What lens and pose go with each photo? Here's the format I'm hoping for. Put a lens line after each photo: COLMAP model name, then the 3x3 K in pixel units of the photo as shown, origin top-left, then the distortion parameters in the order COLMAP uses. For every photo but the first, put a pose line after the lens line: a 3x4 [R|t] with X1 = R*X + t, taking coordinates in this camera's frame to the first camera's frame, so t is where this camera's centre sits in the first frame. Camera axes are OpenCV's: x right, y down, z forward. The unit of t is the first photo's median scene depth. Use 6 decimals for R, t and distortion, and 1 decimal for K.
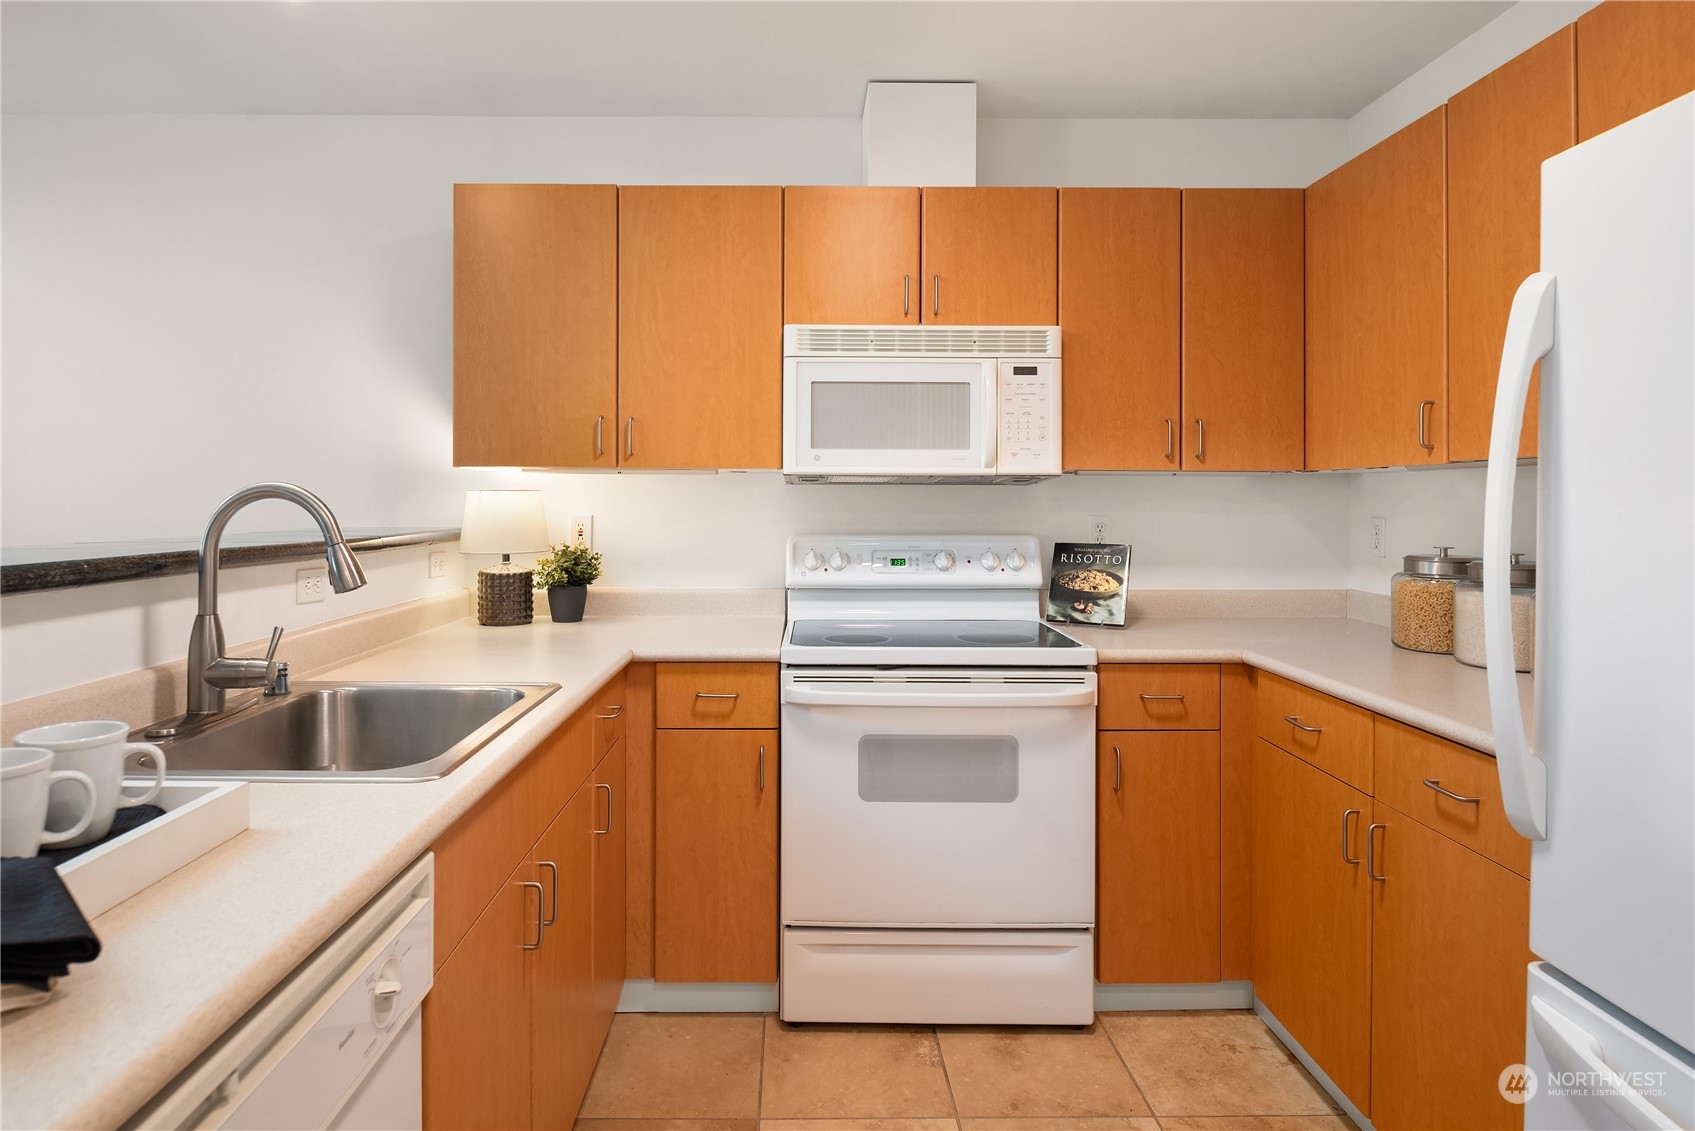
lens RADIAL K [[924.7, 0, 805.6], [0, 924.7, 500.1], [0, 0, 1]] dist [-0.004319, -0.004097]
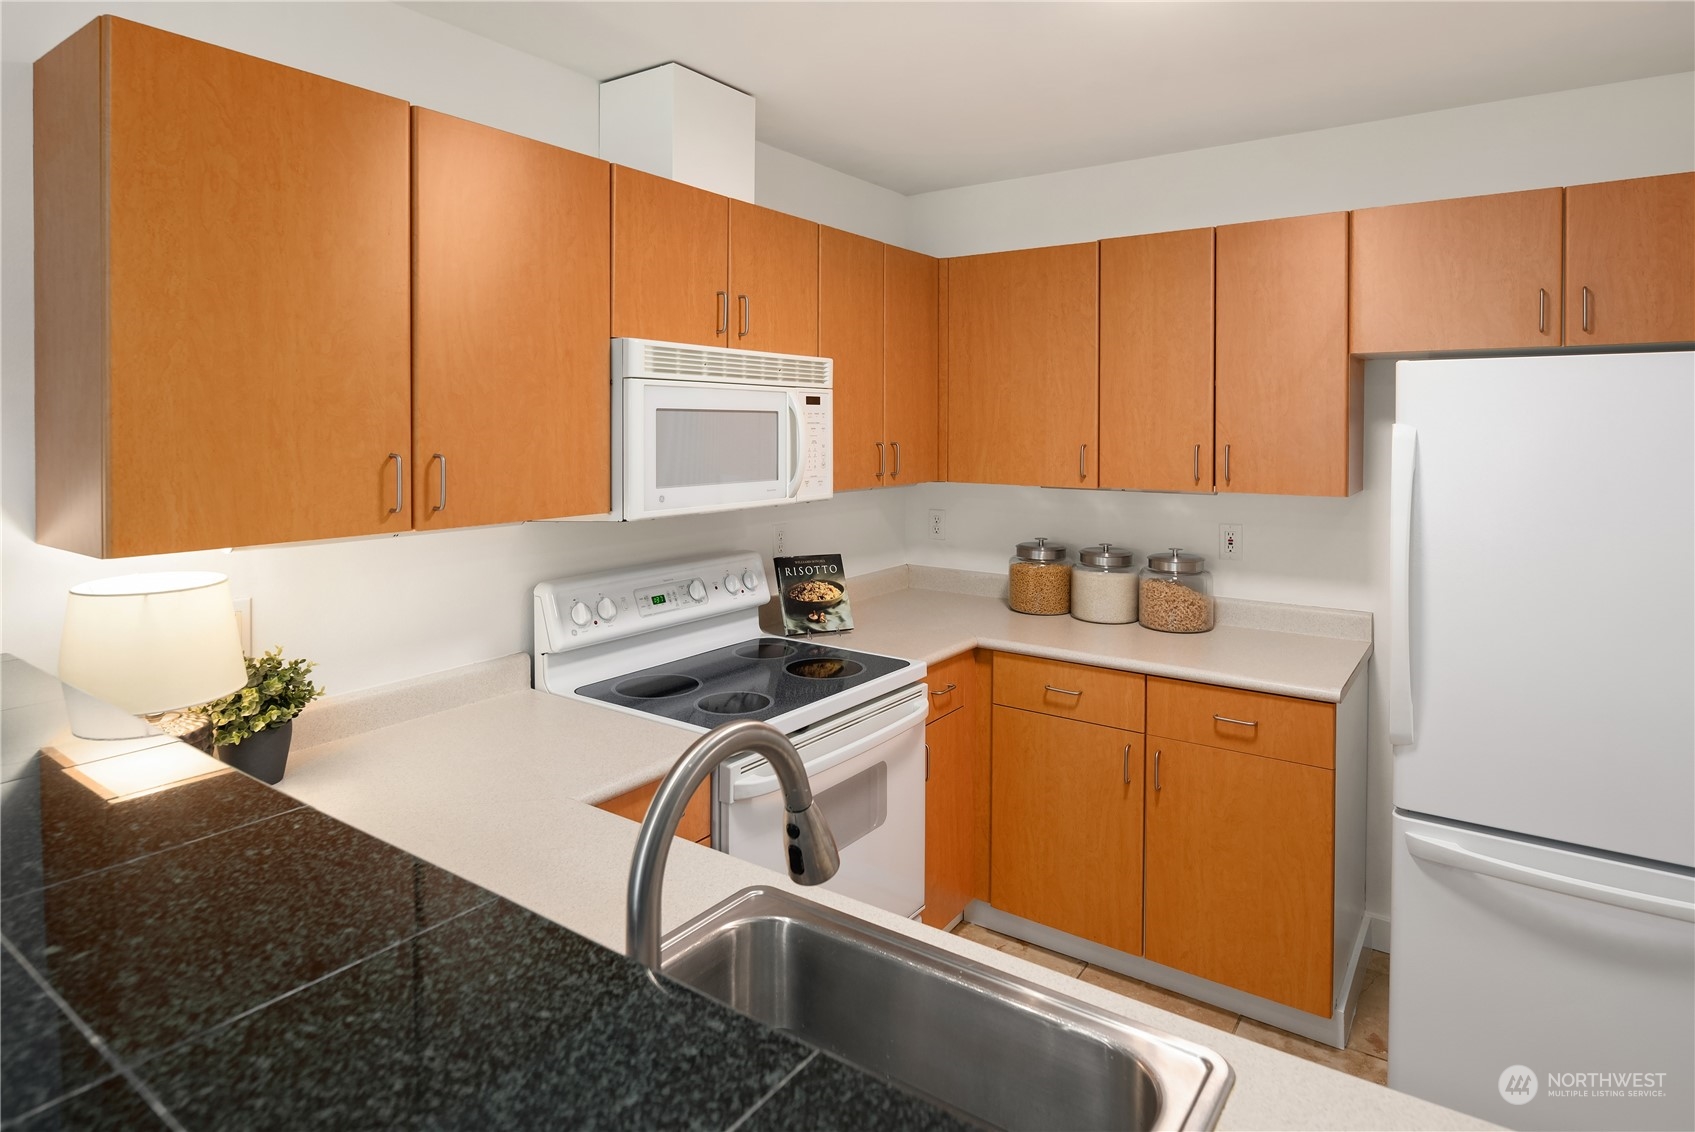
lens RADIAL K [[924.7, 0, 878.0], [0, 924.7, 435.3], [0, 0, 1]] dist [-0.004319, -0.004097]
pose [[0.593528, -0.005522, 0.804794, -0.548298], [0.002883, 0.999985, 0.004735, -0.105697], [-0.804808, -0.000490, 0.593535, 0.329568]]
